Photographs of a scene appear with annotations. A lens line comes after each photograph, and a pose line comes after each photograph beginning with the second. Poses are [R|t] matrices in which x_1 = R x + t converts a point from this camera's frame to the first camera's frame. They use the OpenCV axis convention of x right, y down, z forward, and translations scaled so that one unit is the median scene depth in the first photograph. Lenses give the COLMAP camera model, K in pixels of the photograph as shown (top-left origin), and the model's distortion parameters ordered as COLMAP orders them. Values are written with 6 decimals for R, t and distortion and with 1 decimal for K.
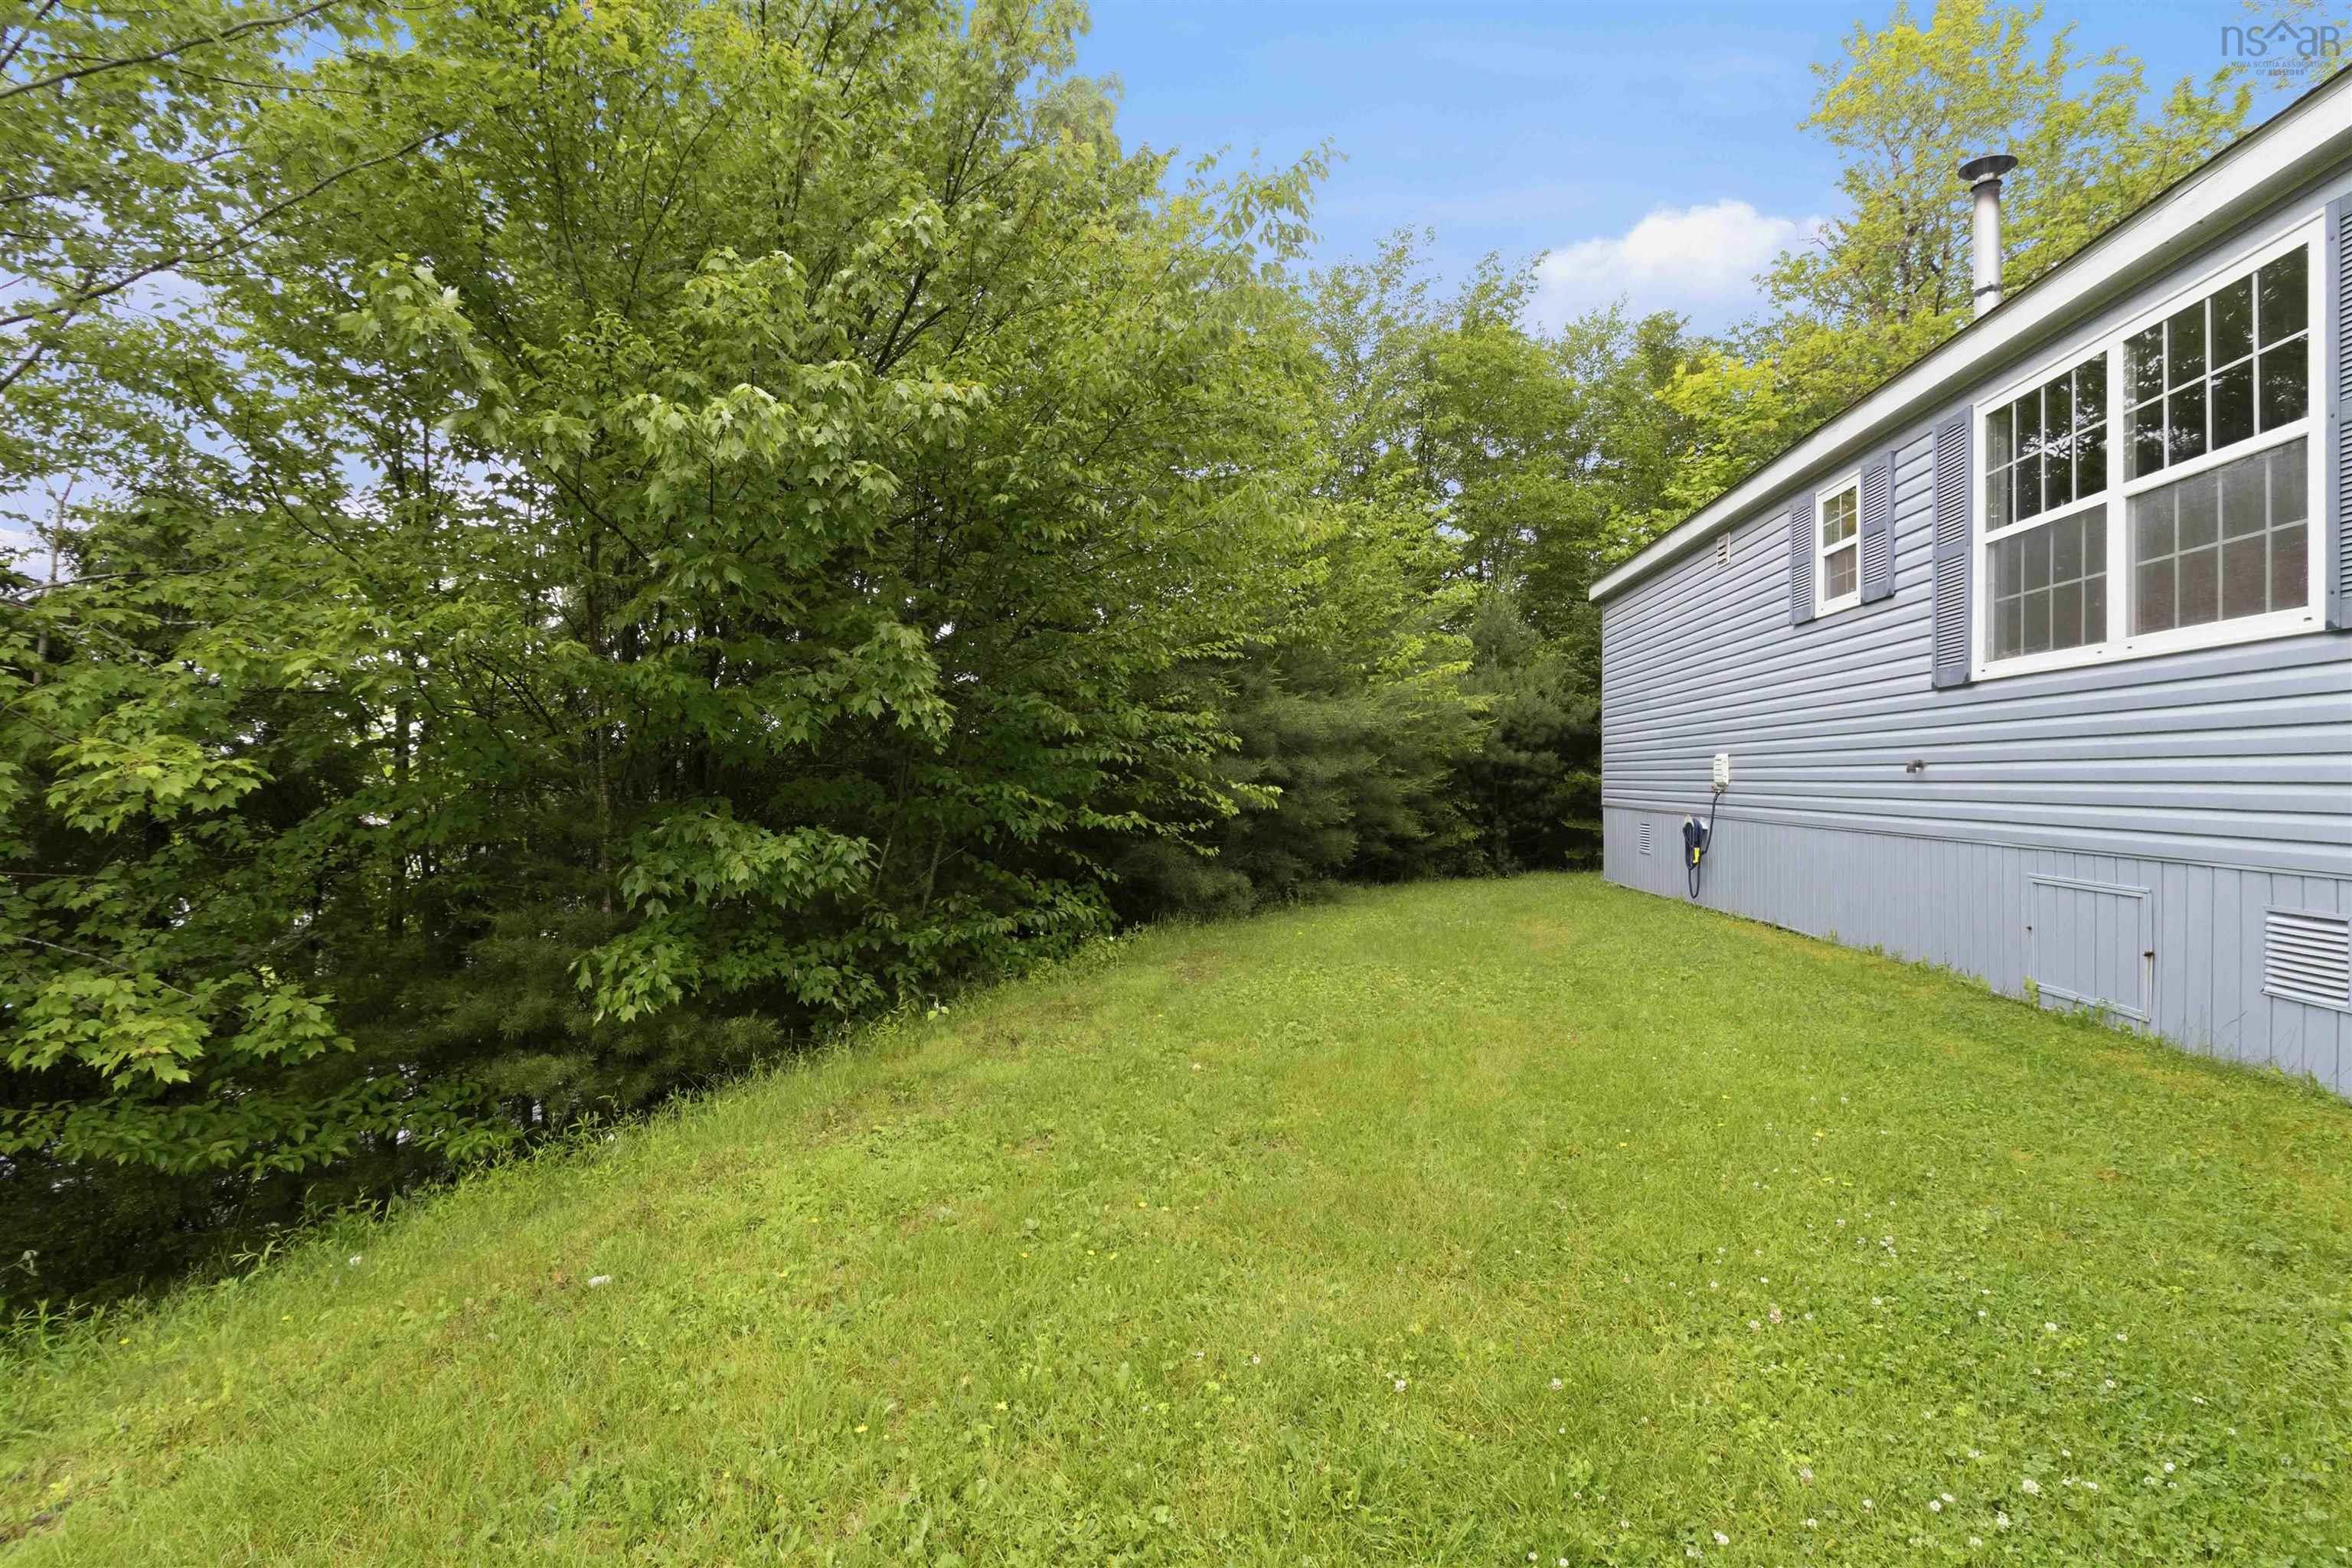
lens RADIAL K [[1121.6, 0, 1187.9], [0, 1121.6, 770.0], [0, 0, 1]] dist [-0.001222, -0.000090]
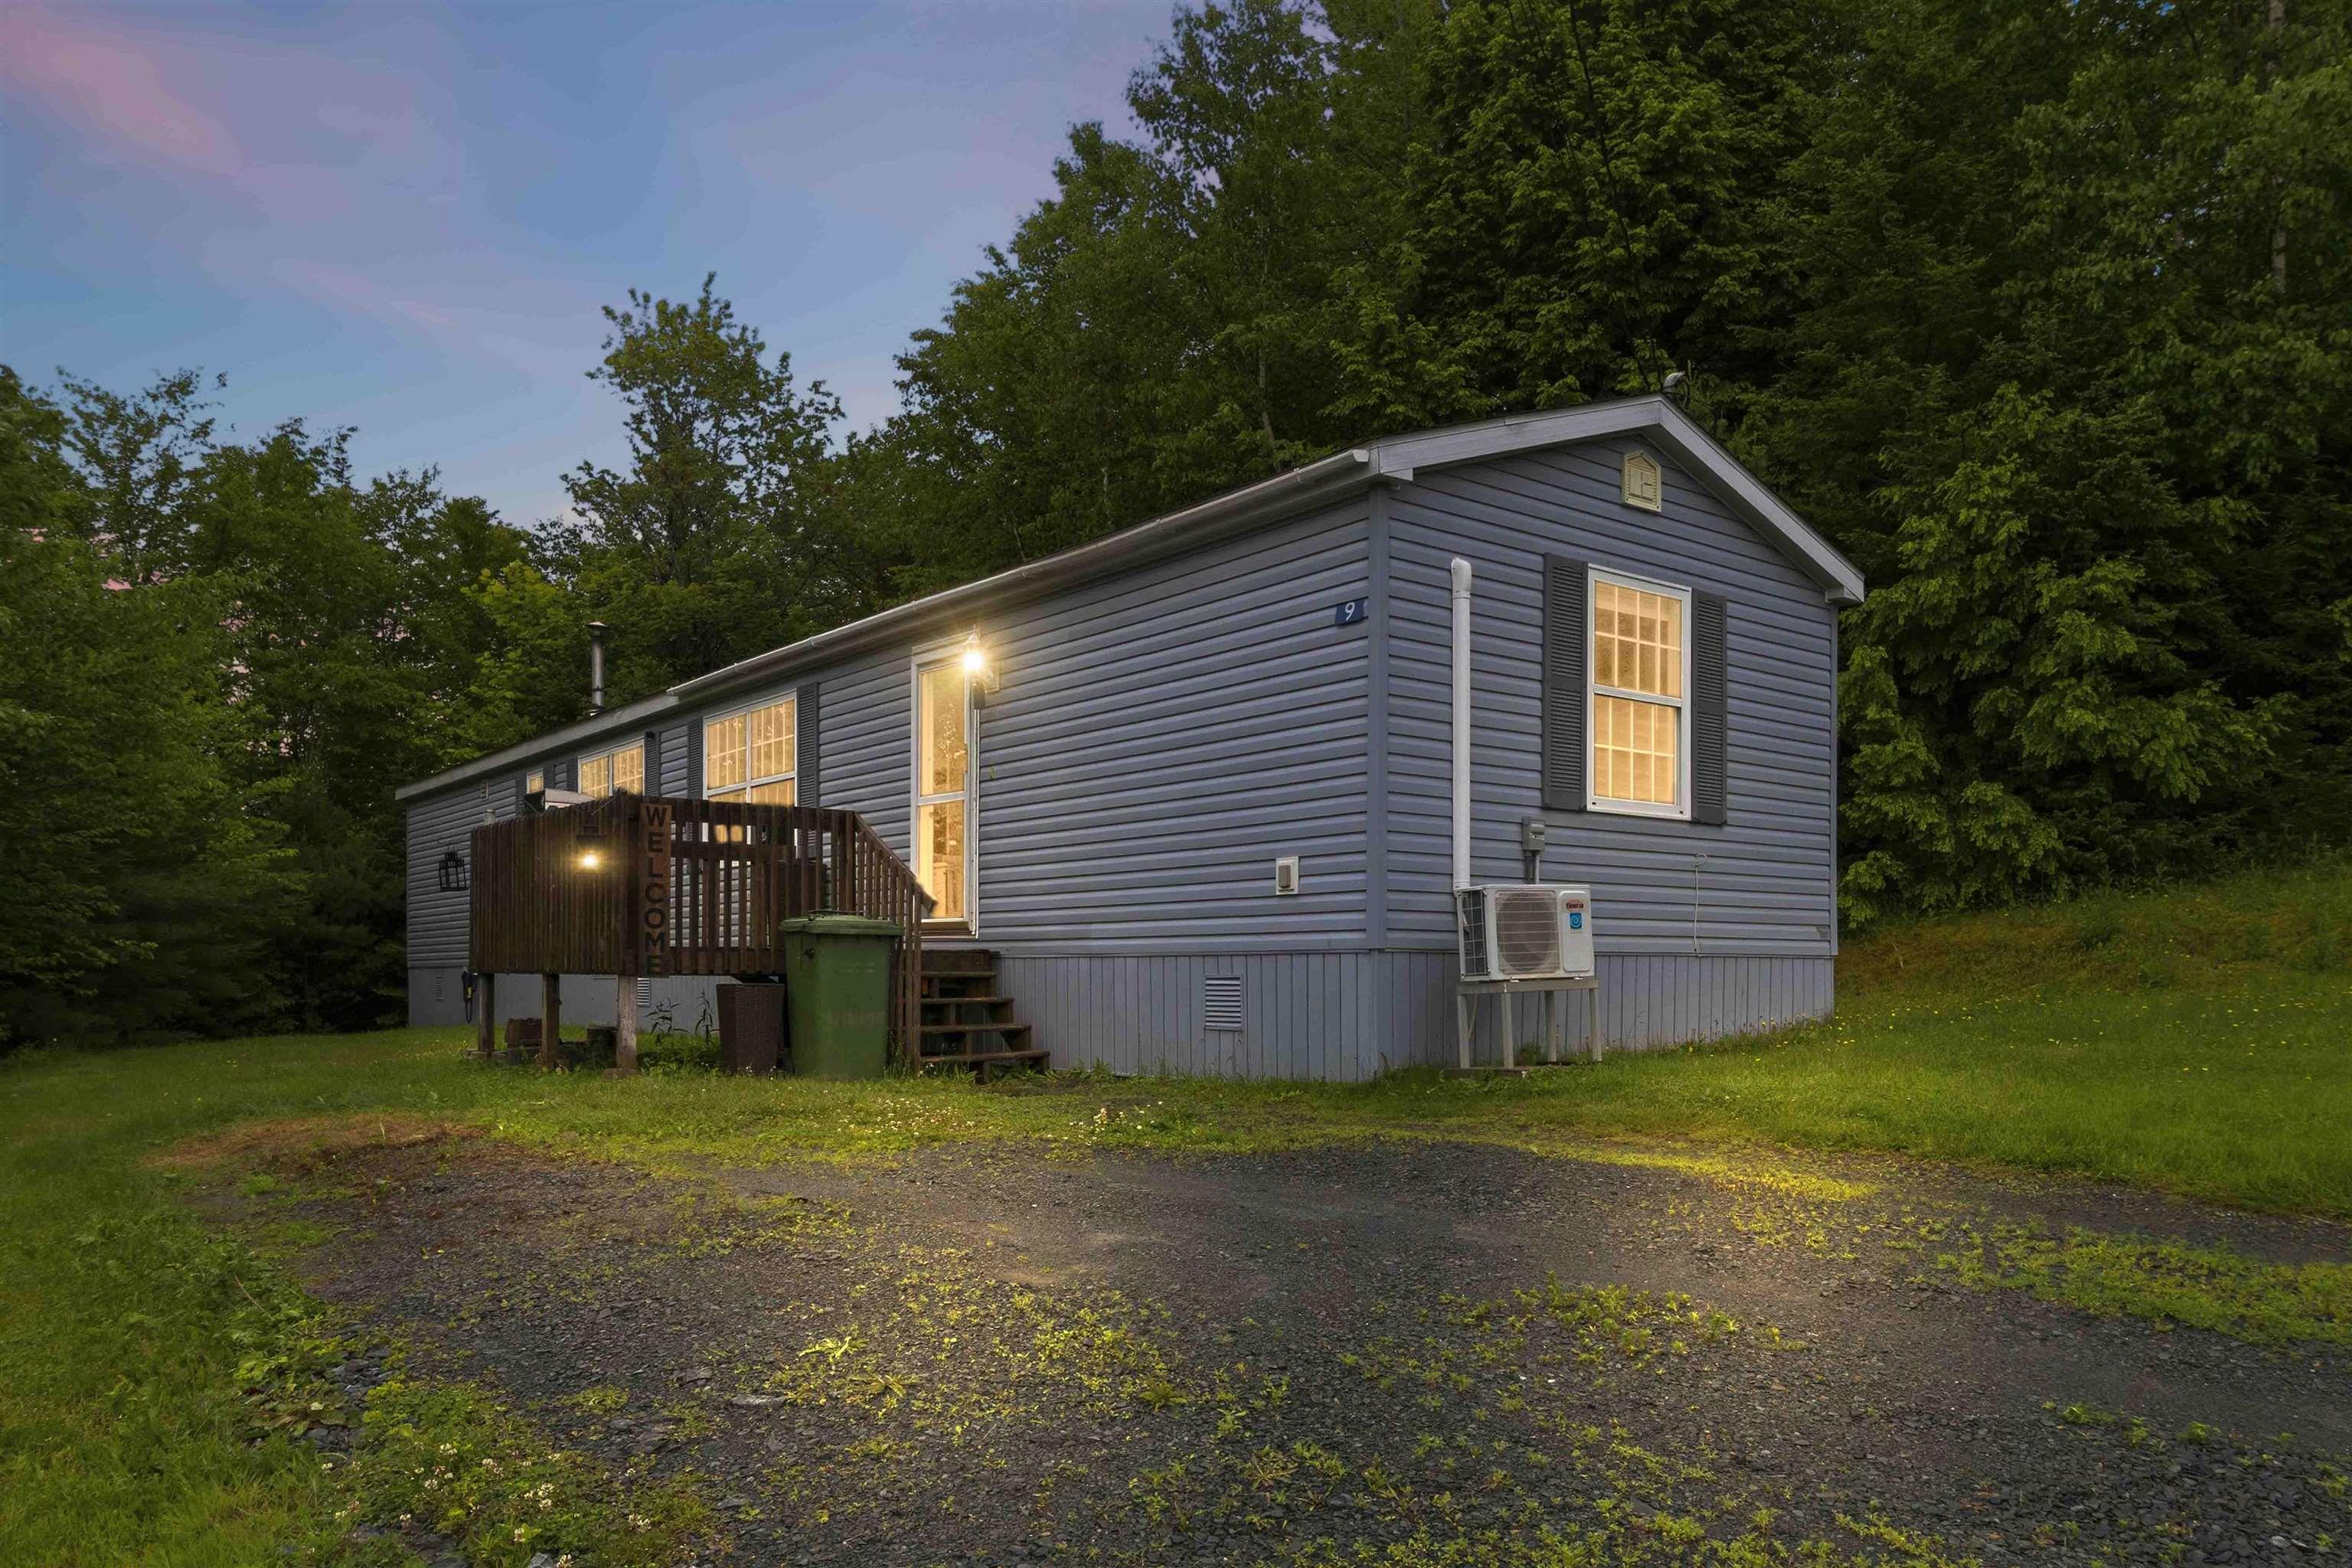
lens RADIAL K [[1701.6, 0, 1184.2], [0, 1701.6, 989.8], [0, 0, 1]] dist [0.004783, 0.001736]
pose [[0.720722, -0.010682, 0.693141, -0.307495], [0.001397, 0.999902, 0.013956, 0.030296], [-0.693222, -0.009090, 0.720666, -0.924762]]
